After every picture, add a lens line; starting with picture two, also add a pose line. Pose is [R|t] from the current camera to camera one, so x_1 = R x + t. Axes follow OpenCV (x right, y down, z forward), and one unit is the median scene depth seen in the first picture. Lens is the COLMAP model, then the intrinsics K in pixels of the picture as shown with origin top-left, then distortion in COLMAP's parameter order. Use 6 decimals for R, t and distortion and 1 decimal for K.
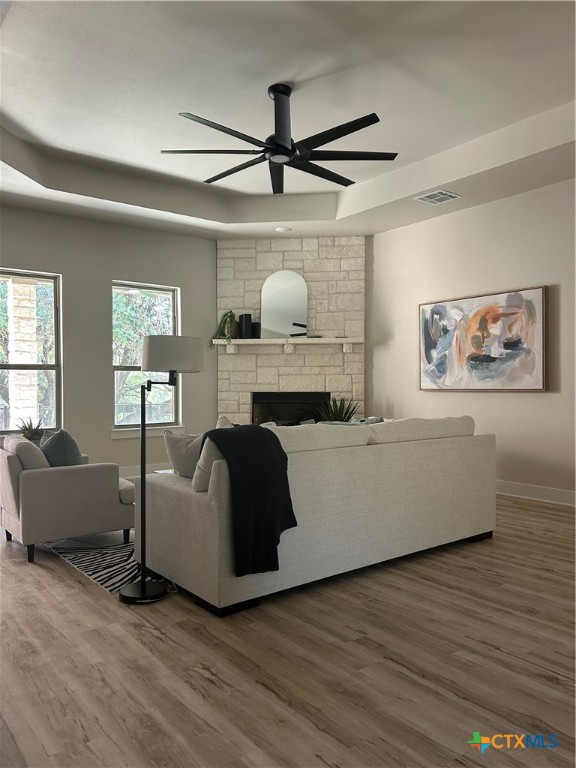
lens RADIAL K [[577.0, 0, 290.0], [0, 577.0, 393.4], [0, 0, 1]] dist [0.056516, -0.064106]
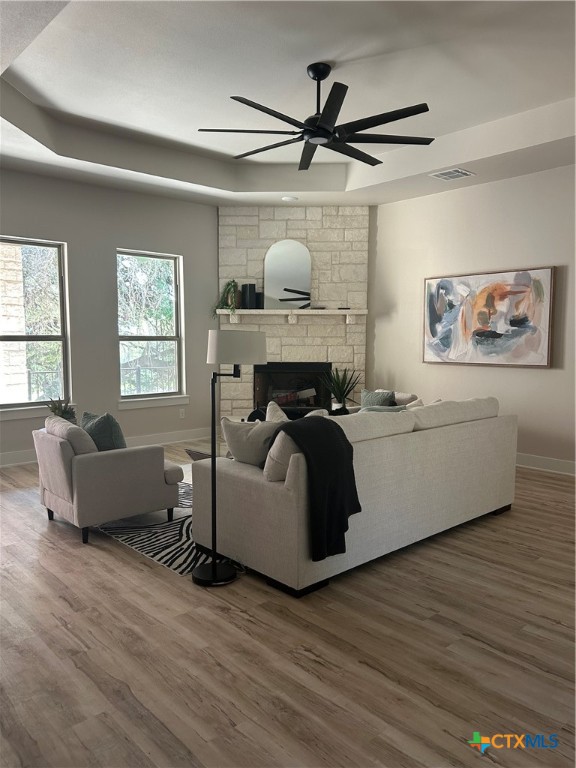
lens RADIAL K [[577.0, 0, 290.0], [0, 577.0, 393.4], [0, 0, 1]] dist [0.056516, -0.064106]
pose [[0.997103, -0.000727, 0.076060, -0.102495], [-0.005502, 0.996645, 0.081656, -0.037888], [-0.075864, -0.081838, 0.993754, -0.016241]]
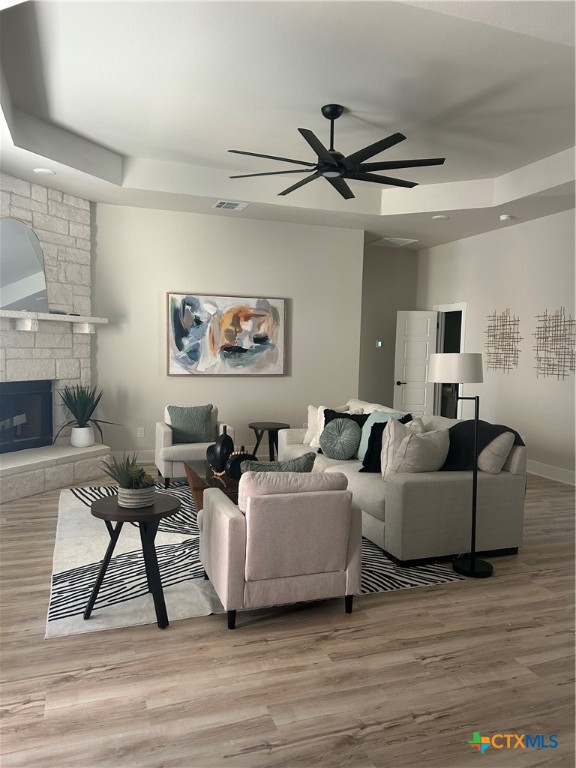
lens RADIAL K [[577.0, 0, 290.0], [0, 577.0, 393.4], [0, 0, 1]] dist [0.056516, -0.064106]
pose [[0.310668, -0.062783, 0.948443, -0.782280], [-0.005563, 0.997679, 0.067865, -0.051048], [-0.950502, -0.026360, 0.309597, 0.523128]]
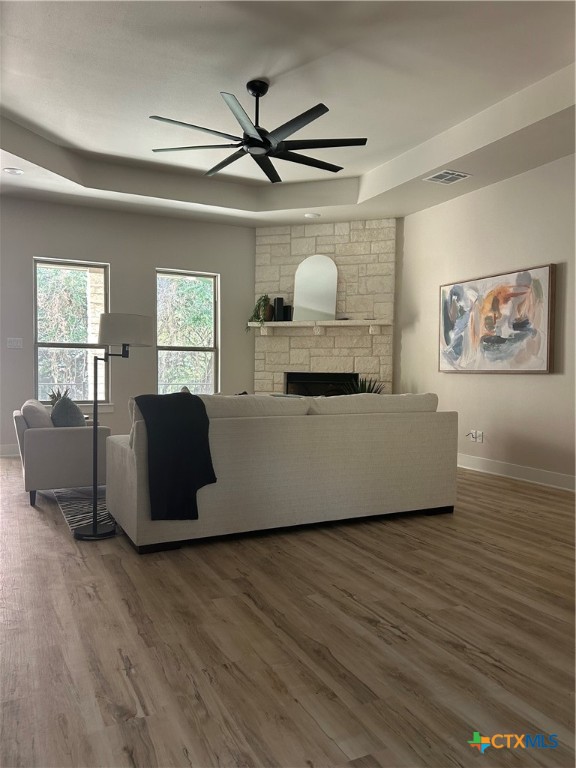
lens RADIAL K [[577.0, 0, 290.0], [0, 577.0, 393.4], [0, 0, 1]] dist [0.056516, -0.064106]
pose [[0.980108, 0.021723, -0.197271, 0.190762], [-0.017220, 0.999551, 0.024514, 0.013106], [0.197715, -0.020630, 0.980042, -0.037500]]
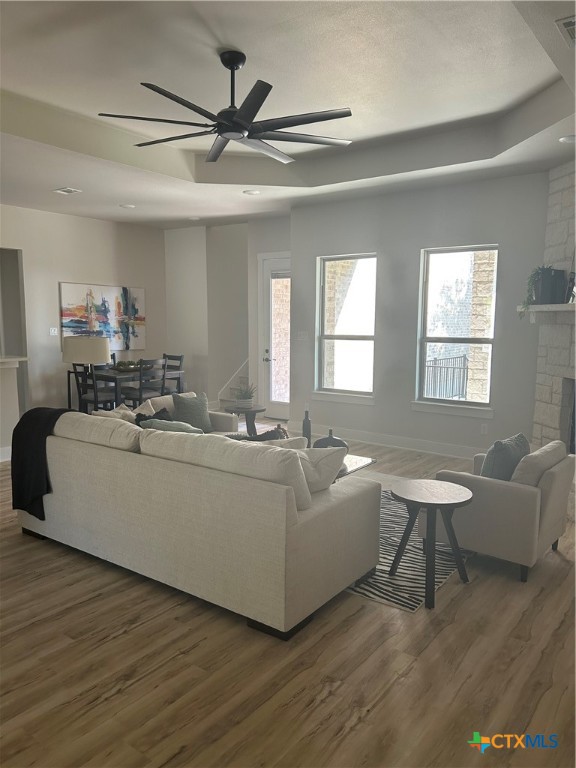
lens RADIAL K [[577.0, 0, 290.0], [0, 577.0, 393.4], [0, 0, 1]] dist [0.056516, -0.064106]
pose [[0.259223, 0.128254, -0.957264, 0.680277], [-0.027700, 0.991723, 0.125370, -0.080534], [0.965420, -0.005982, 0.260630, 0.605450]]
